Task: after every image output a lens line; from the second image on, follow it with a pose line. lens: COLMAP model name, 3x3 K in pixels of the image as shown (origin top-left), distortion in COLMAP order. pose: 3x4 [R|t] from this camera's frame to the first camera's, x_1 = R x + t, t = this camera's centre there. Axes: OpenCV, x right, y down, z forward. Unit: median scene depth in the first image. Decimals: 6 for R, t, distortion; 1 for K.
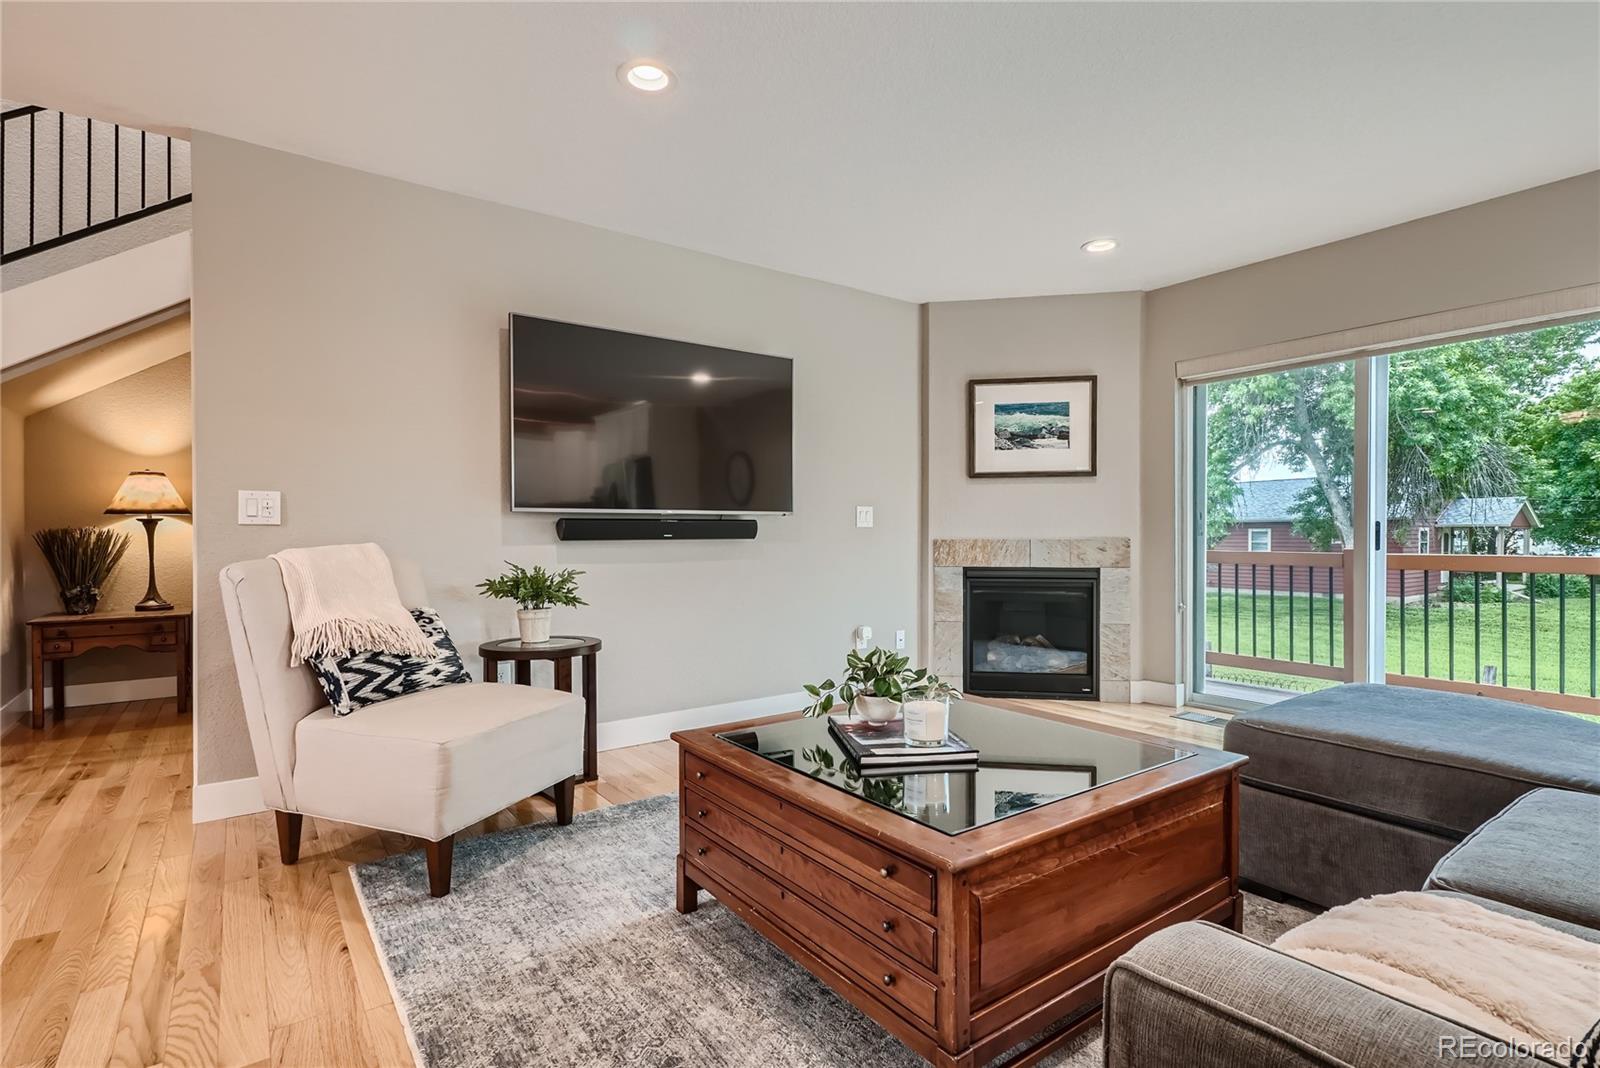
lens RADIAL K [[763.3, 0, 800.6], [0, 763.3, 544.1], [0, 0, 1]] dist [0.014342, -0.005557]
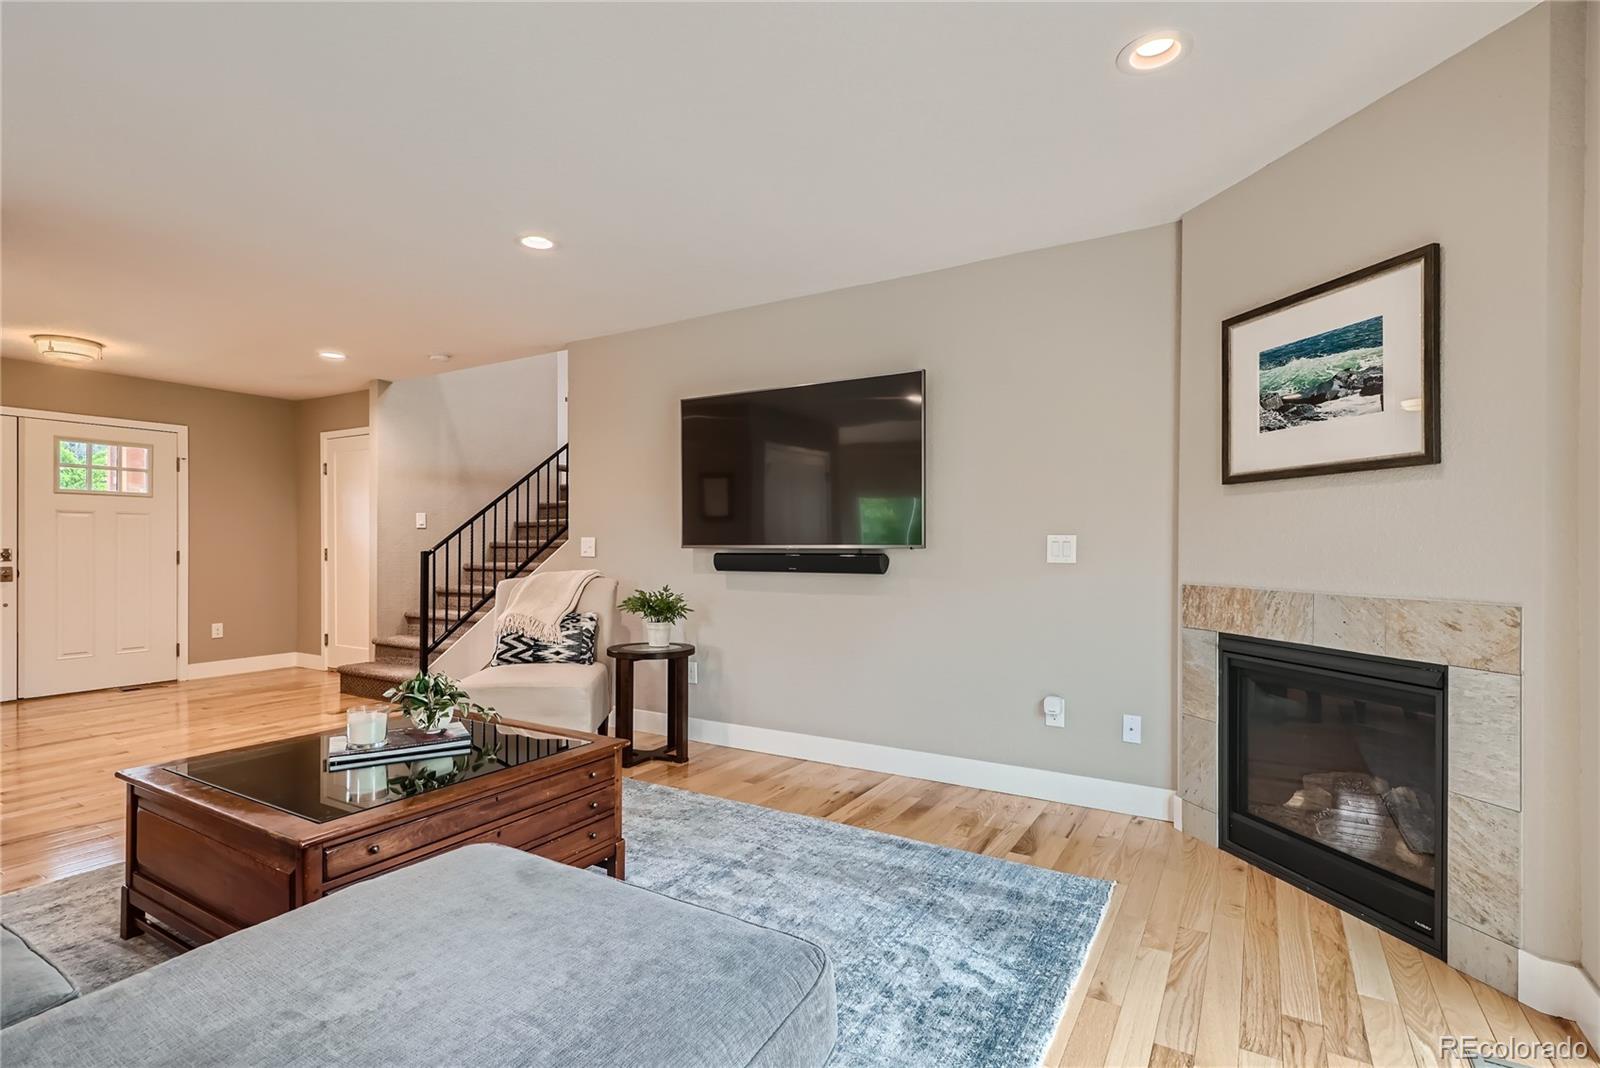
lens RADIAL K [[763.3, 0, 793.7], [0, 763.3, 546.9], [0, 0, 1]] dist [0.014342, -0.005557]
pose [[0.388911, 0.005689, -0.921258, 0.678851], [-0.013828, 0.999904, 0.000337, -0.034928], [0.921171, 0.012608, 0.388953, 0.481176]]
